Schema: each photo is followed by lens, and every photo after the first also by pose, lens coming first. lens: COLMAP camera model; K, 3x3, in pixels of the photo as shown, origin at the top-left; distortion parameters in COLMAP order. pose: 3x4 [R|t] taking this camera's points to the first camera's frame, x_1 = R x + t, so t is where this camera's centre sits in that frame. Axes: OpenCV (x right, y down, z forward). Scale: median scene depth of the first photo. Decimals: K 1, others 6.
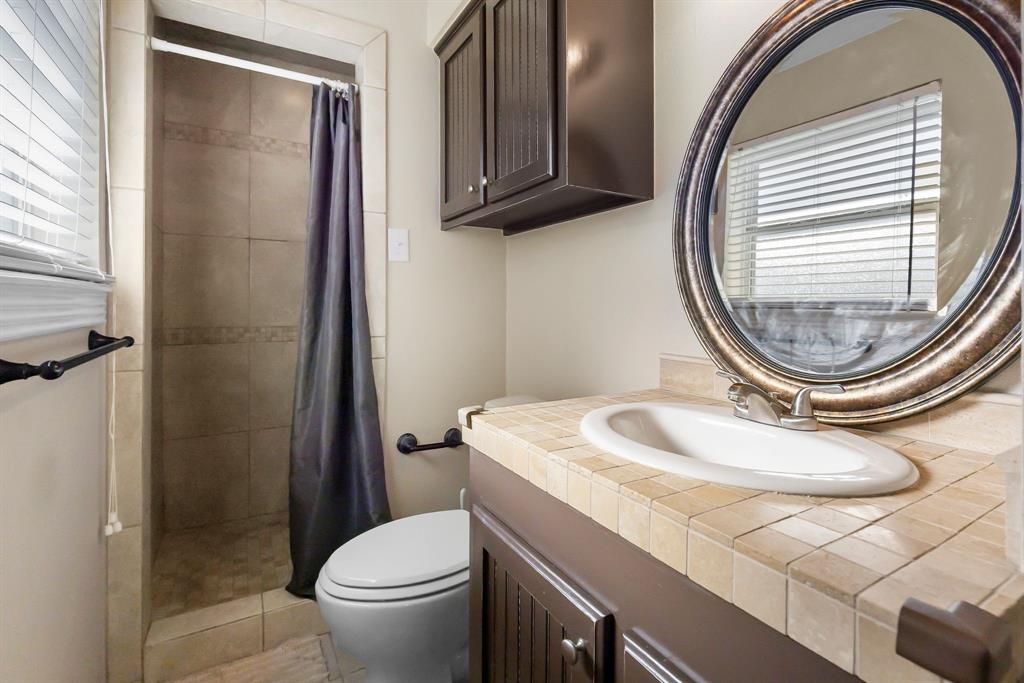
lens RADIAL K [[474.0, 0, 511.9], [0, 474.0, 311.4], [0, 0, 1]] dist [-0.003109, -0.000291]
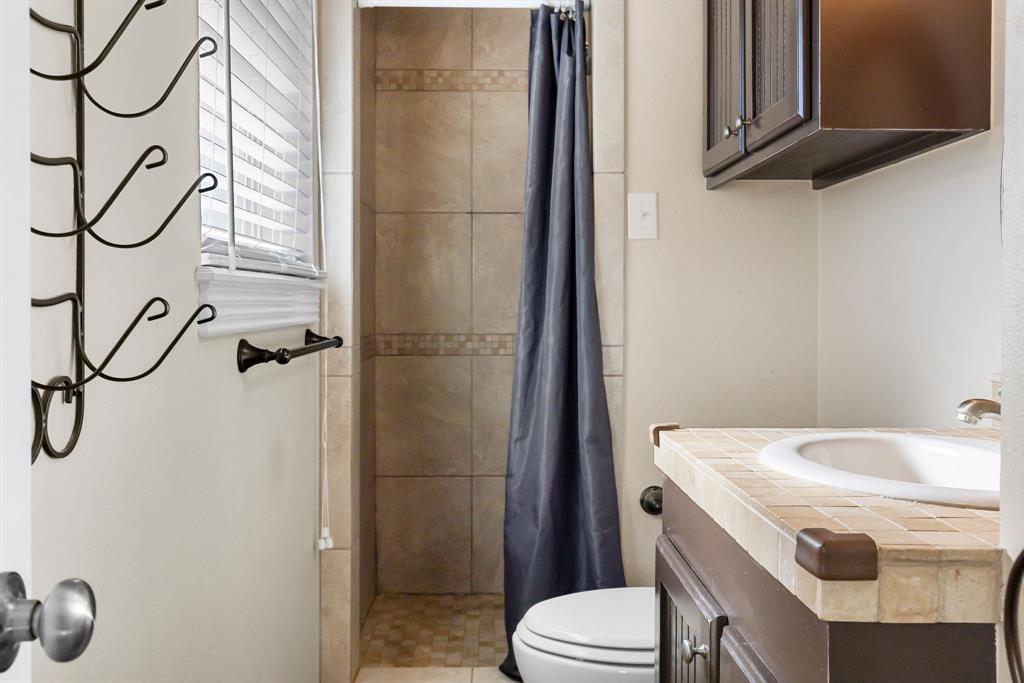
lens RADIAL K [[979.5, 0, 512.0], [0, 979.5, 341.5], [0, 0, 1]] dist [0.004860, 0.012710]
pose [[0.870043, 0.012225, -0.492825, 0.324797], [-0.001888, 0.999768, 0.021466, 0.015783], [0.492973, -0.017746, 0.869864, -0.377530]]
